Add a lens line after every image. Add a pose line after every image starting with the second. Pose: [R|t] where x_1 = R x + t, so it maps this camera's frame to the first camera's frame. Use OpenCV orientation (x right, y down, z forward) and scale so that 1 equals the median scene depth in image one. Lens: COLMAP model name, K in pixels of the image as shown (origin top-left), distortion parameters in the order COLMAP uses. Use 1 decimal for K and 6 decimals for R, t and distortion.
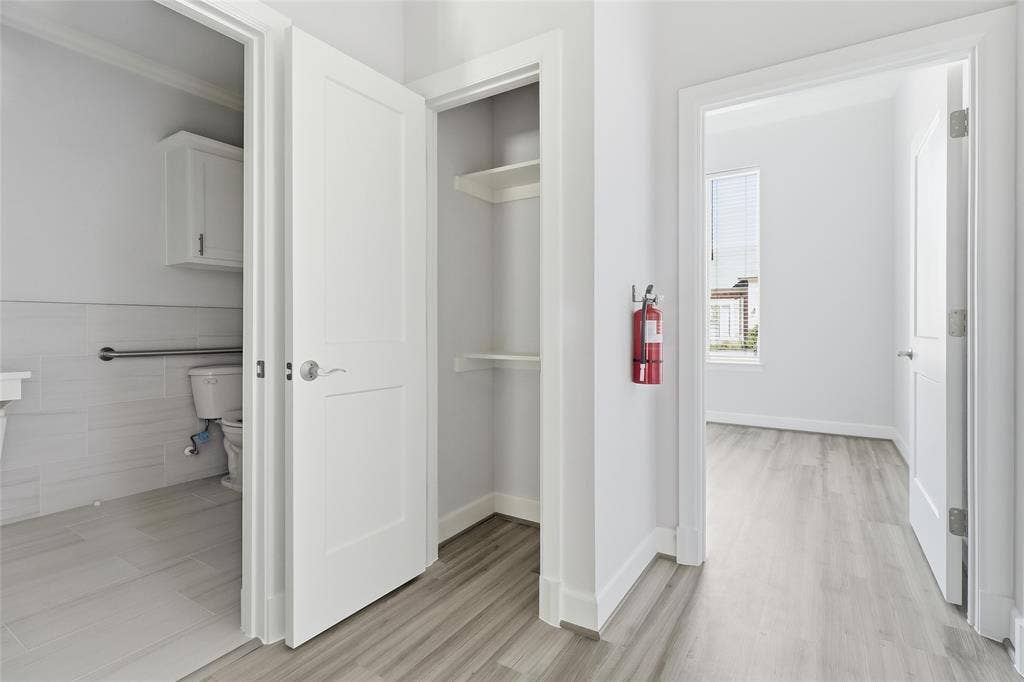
lens RADIAL K [[485.1, 0, 517.9], [0, 485.1, 329.9], [0, 0, 1]] dist [0.003312, 0.000228]
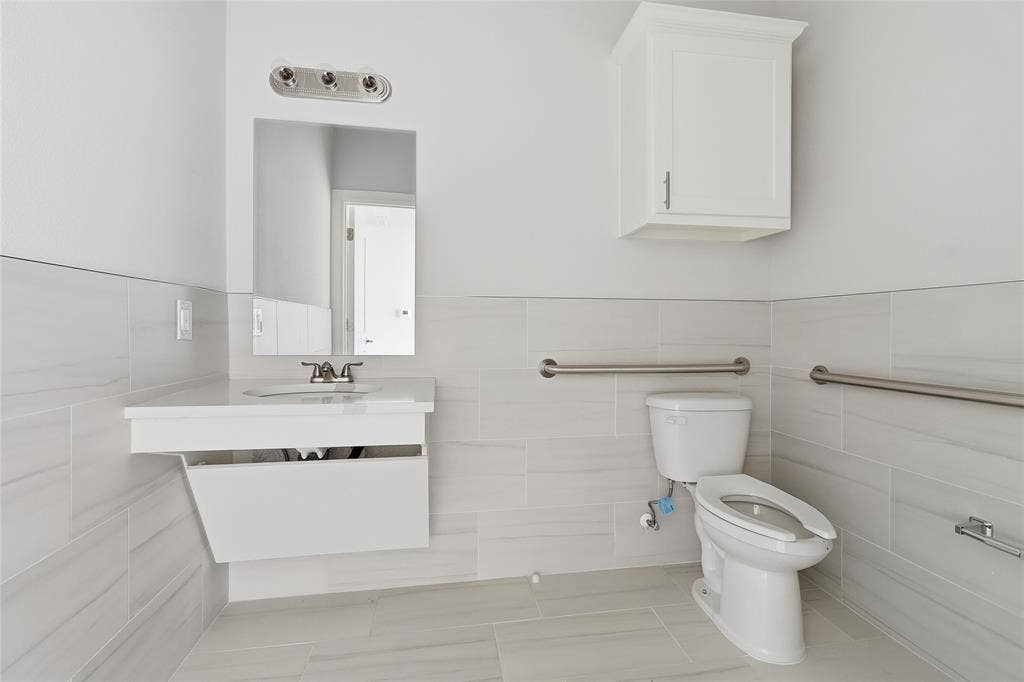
lens RADIAL K [[485.1, 0, 516.4], [0, 485.1, 334.6], [0, 0, 1]] dist [0.003312, 0.000228]
pose [[0.663159, 0.008628, -0.748429, -0.319396], [-0.007311, 0.999961, 0.005050, -0.002630], [0.748443, 0.002123, 0.663196, 0.455779]]
